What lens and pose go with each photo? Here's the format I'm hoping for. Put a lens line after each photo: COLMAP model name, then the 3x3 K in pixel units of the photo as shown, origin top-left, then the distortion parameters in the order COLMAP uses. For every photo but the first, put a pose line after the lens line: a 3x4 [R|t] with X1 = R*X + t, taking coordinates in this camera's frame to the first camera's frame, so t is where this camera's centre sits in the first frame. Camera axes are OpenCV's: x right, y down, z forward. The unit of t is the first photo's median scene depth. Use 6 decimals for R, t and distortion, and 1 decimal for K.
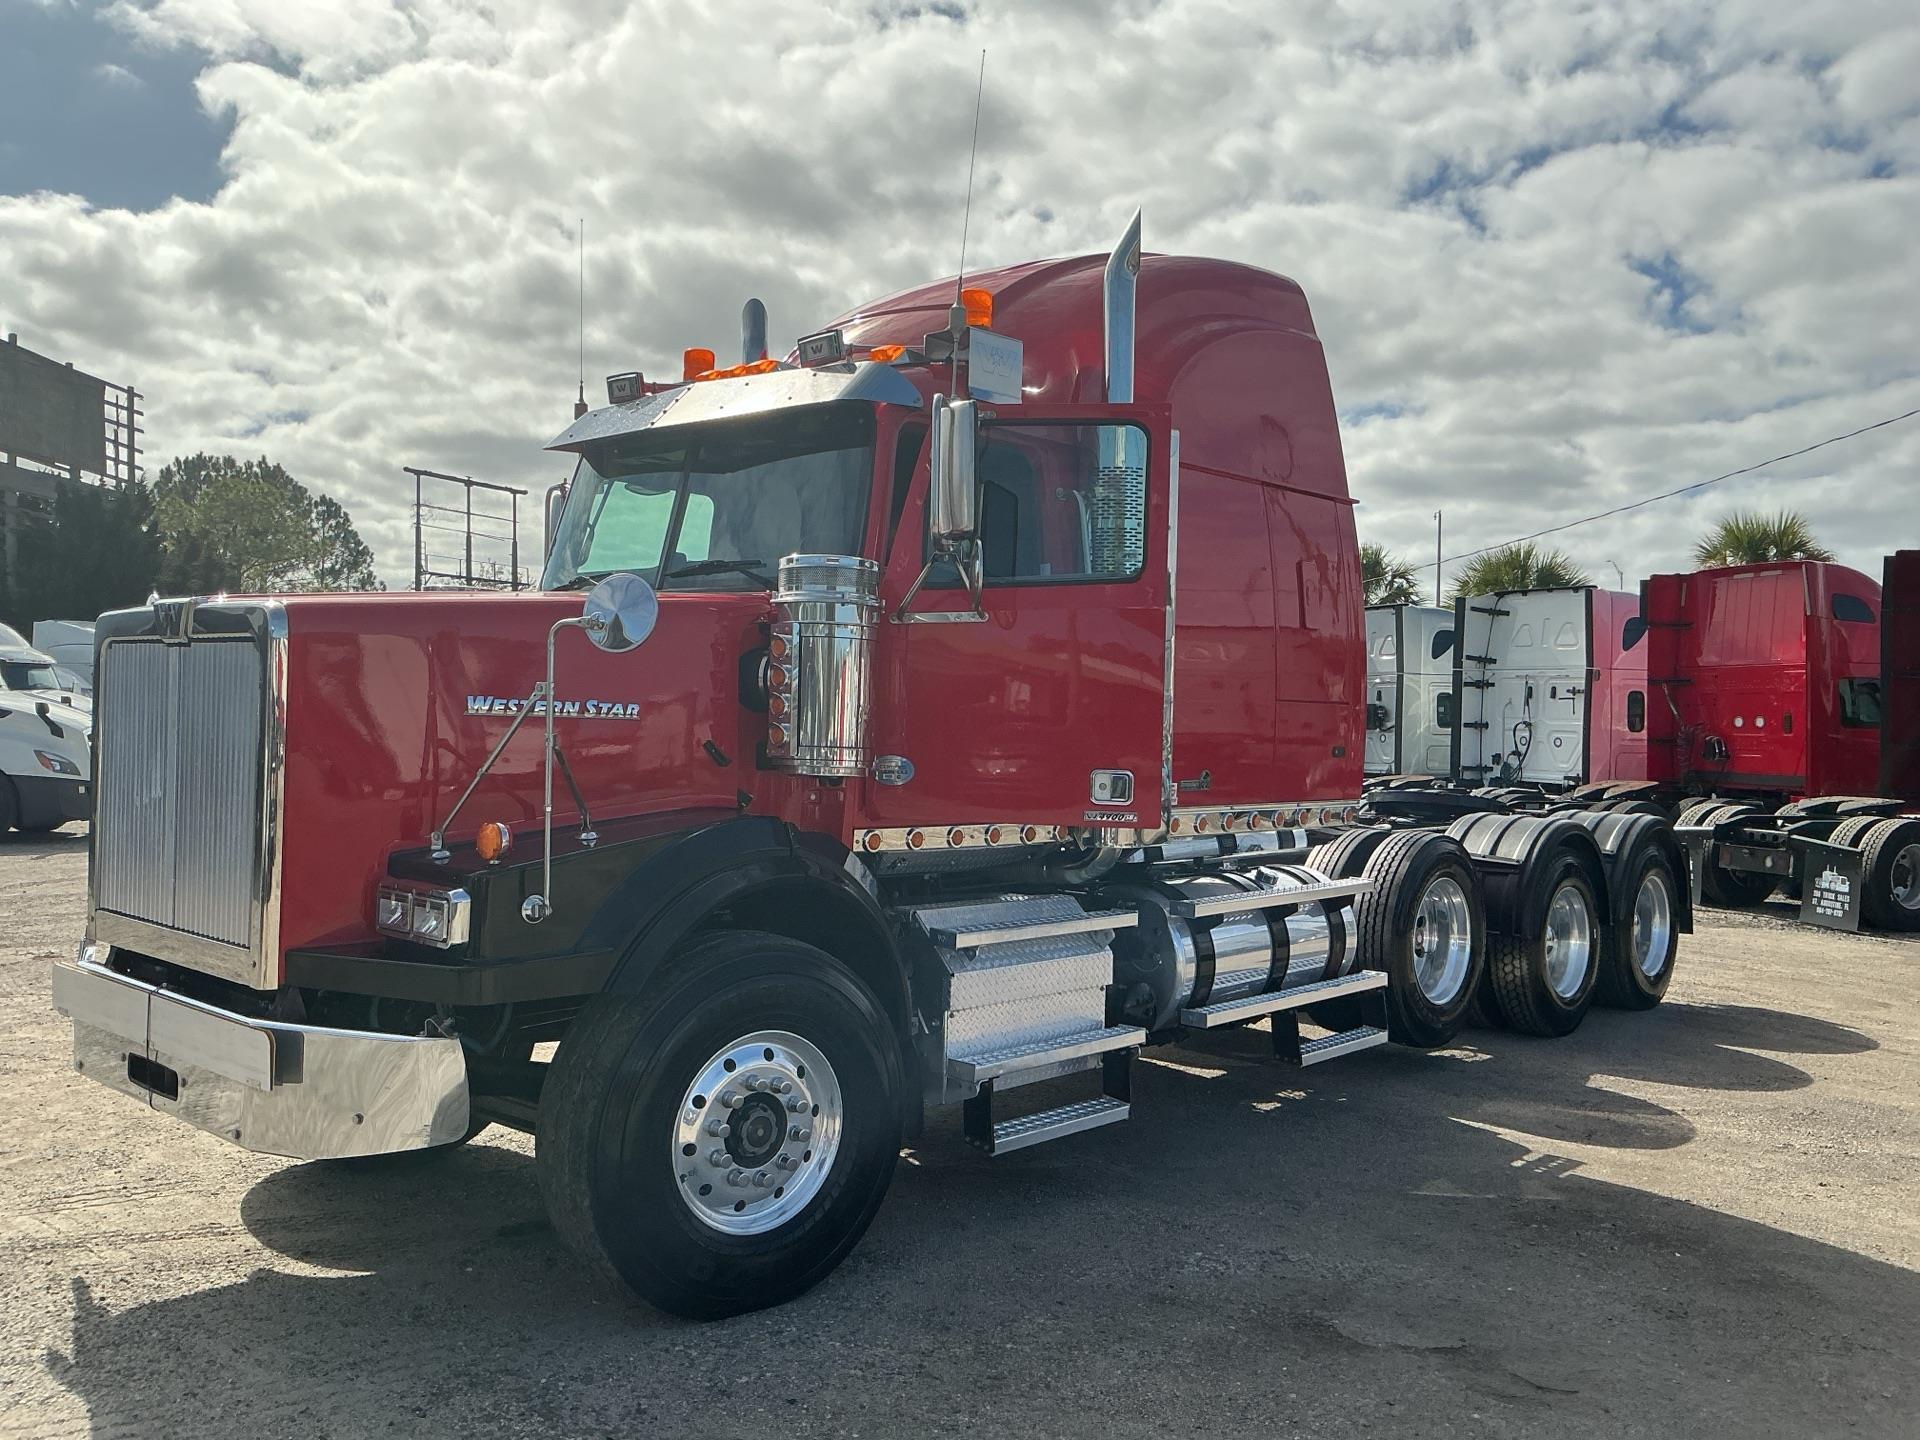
lens RADIAL K [[1583.6, 0, 956.5], [0, 1583.6, 712.7], [0, 0, 1]] dist [0.080267, -0.150306]
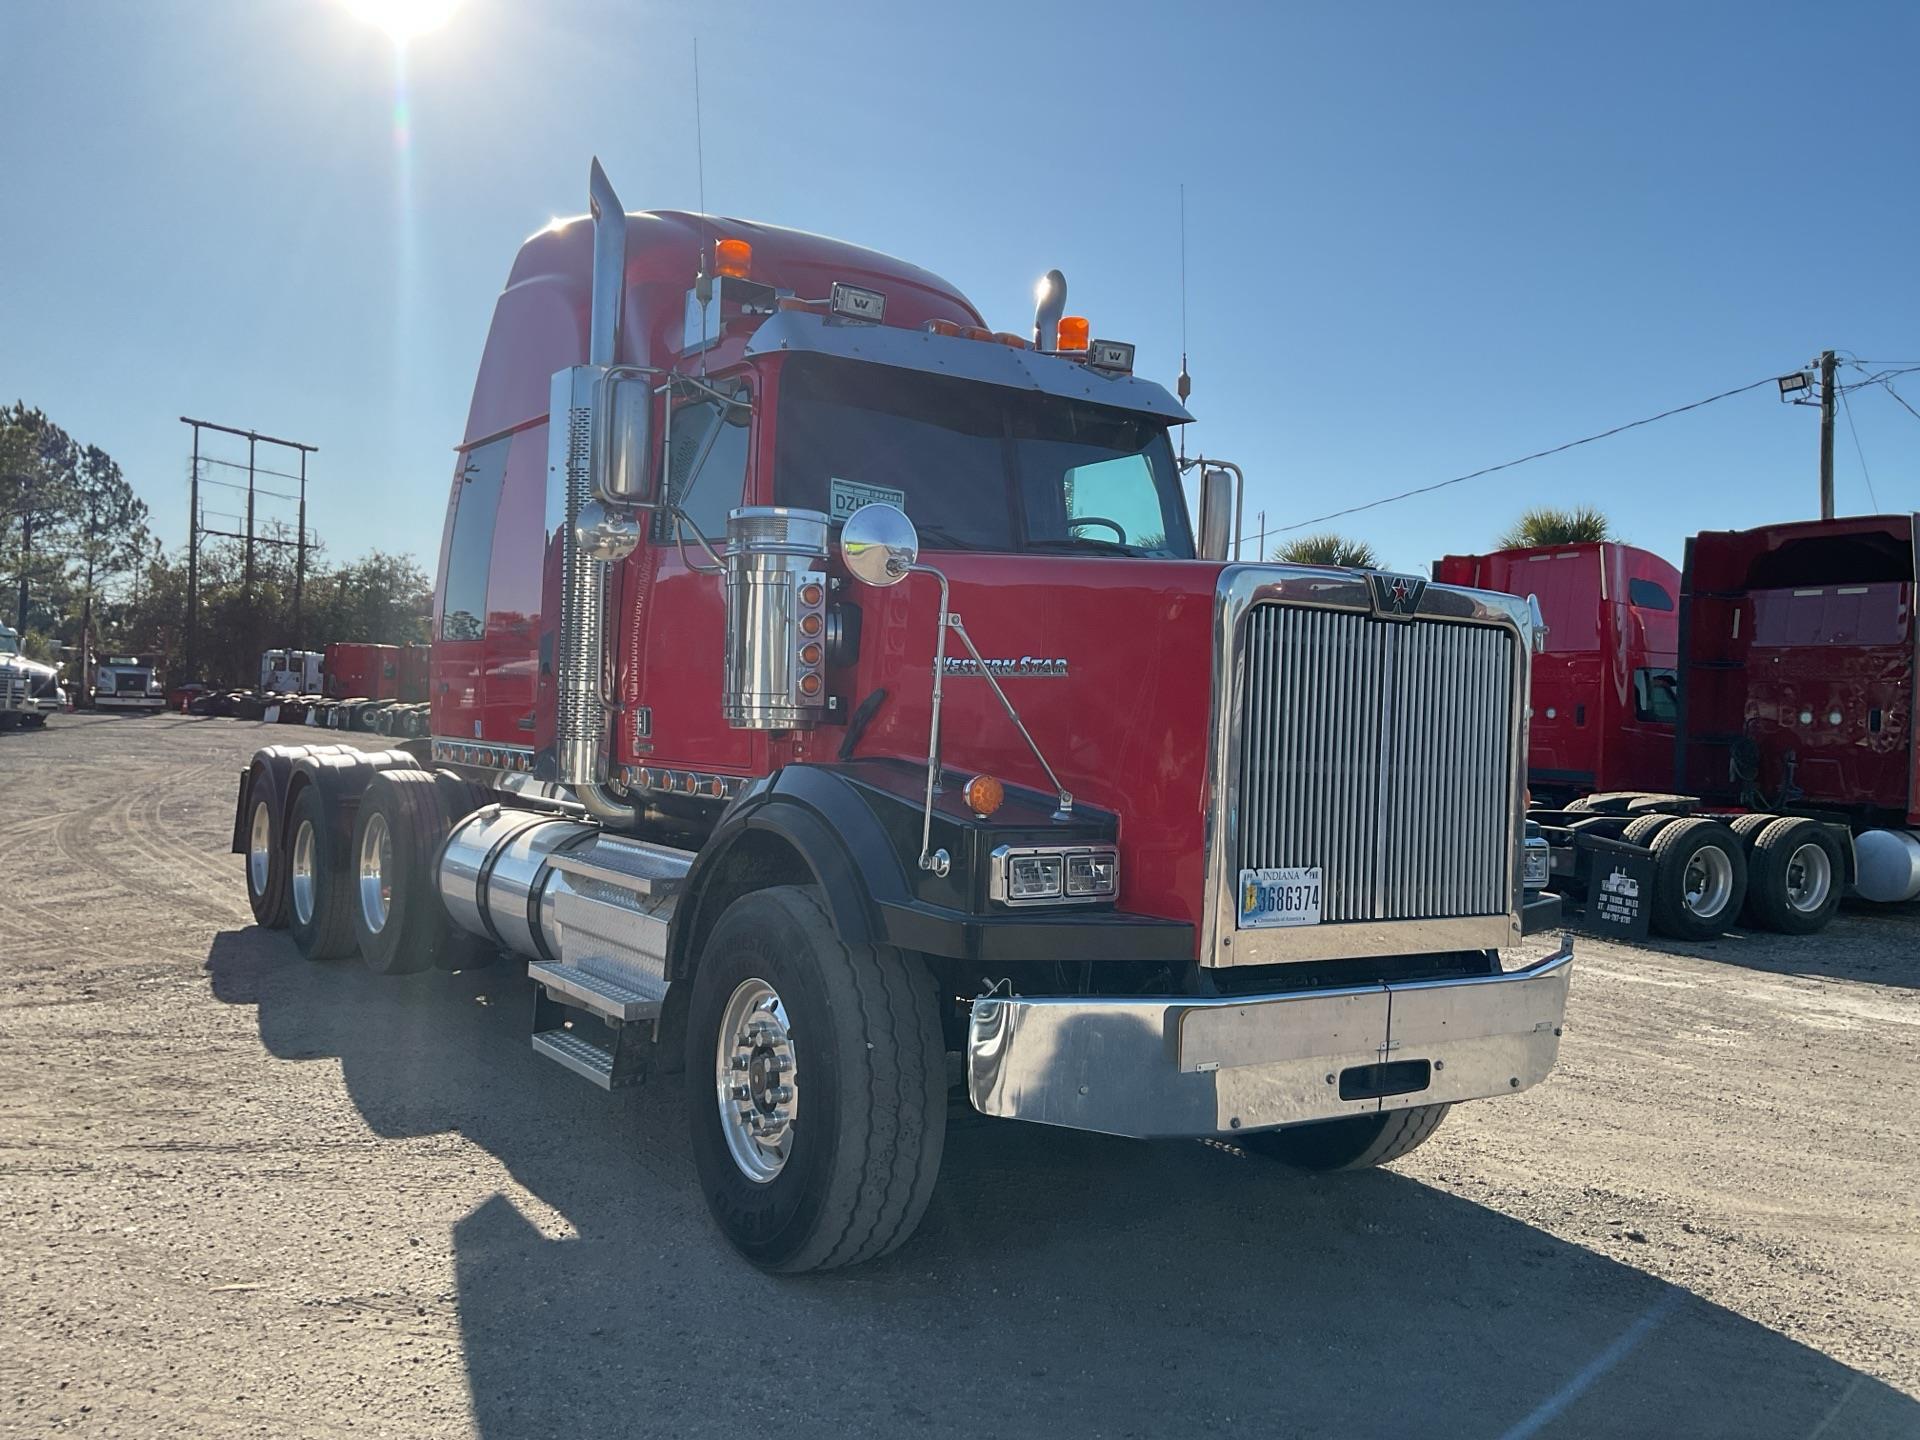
lens RADIAL K [[1579.4, 0, 956.6], [0, 1579.4, 715.5], [0, 0, 1]] dist [0.089532, -0.170127]
pose [[0.242878, -0.013419, 0.969964, -1.185396], [-0.033918, 0.999175, 0.022316, 0.000800], [-0.969464, -0.038319, 0.242223, 0.826672]]
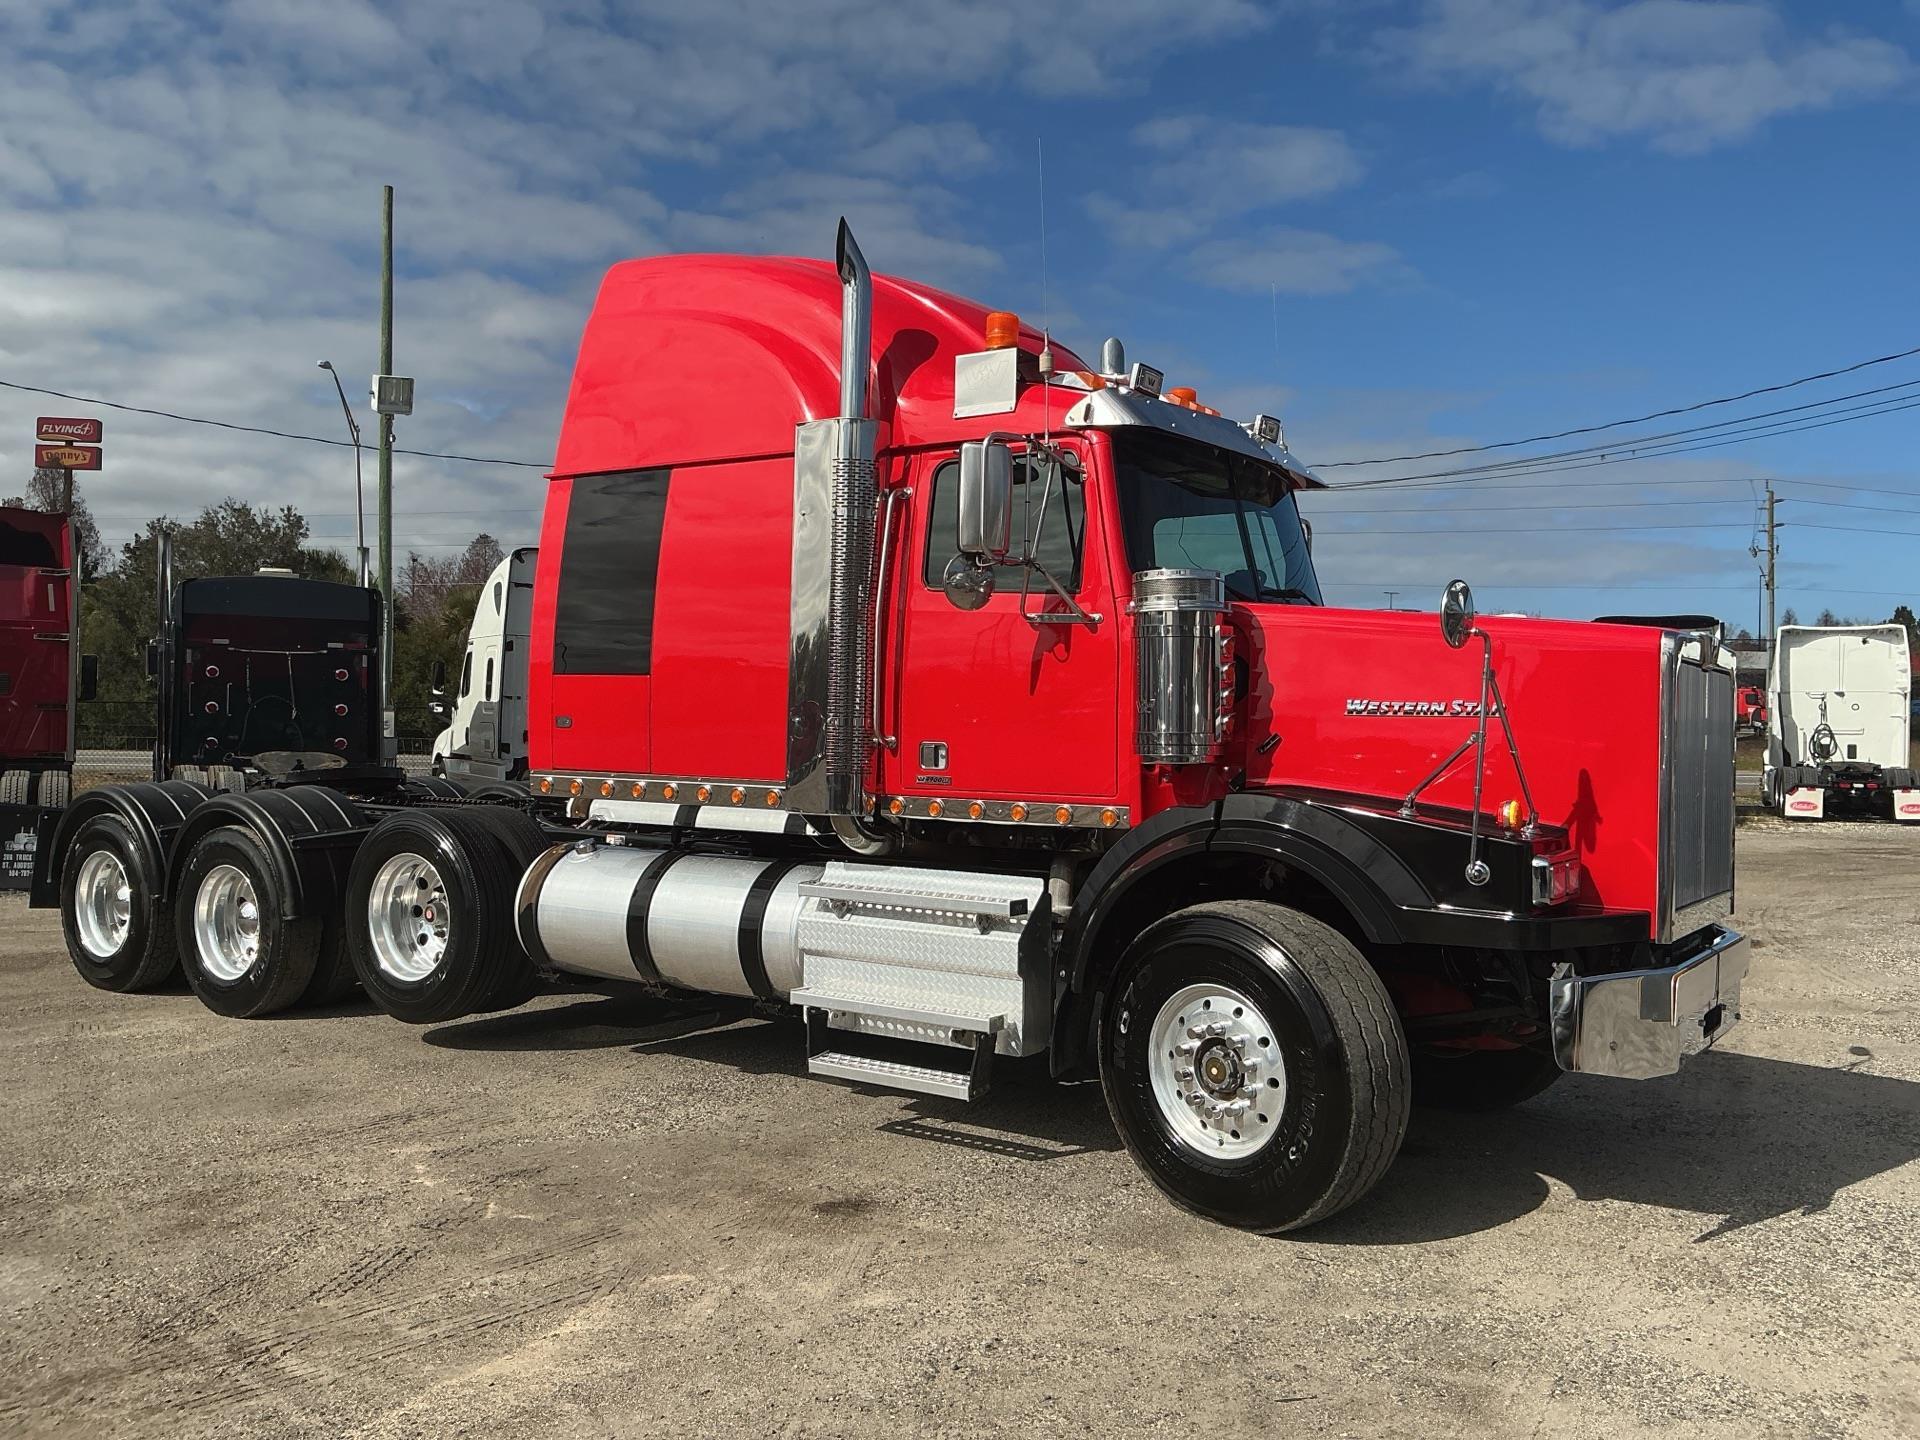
lens RADIAL K [[1579.4, 0, 956.6], [0, 1579.4, 715.5], [0, 0, 1]] dist [0.089532, -0.170127]
pose [[-0.123422, -0.017325, 0.992203, -1.330792], [-0.022959, 0.999630, 0.014599, -0.009915], [-0.992089, -0.020978, -0.123774, 1.400082]]
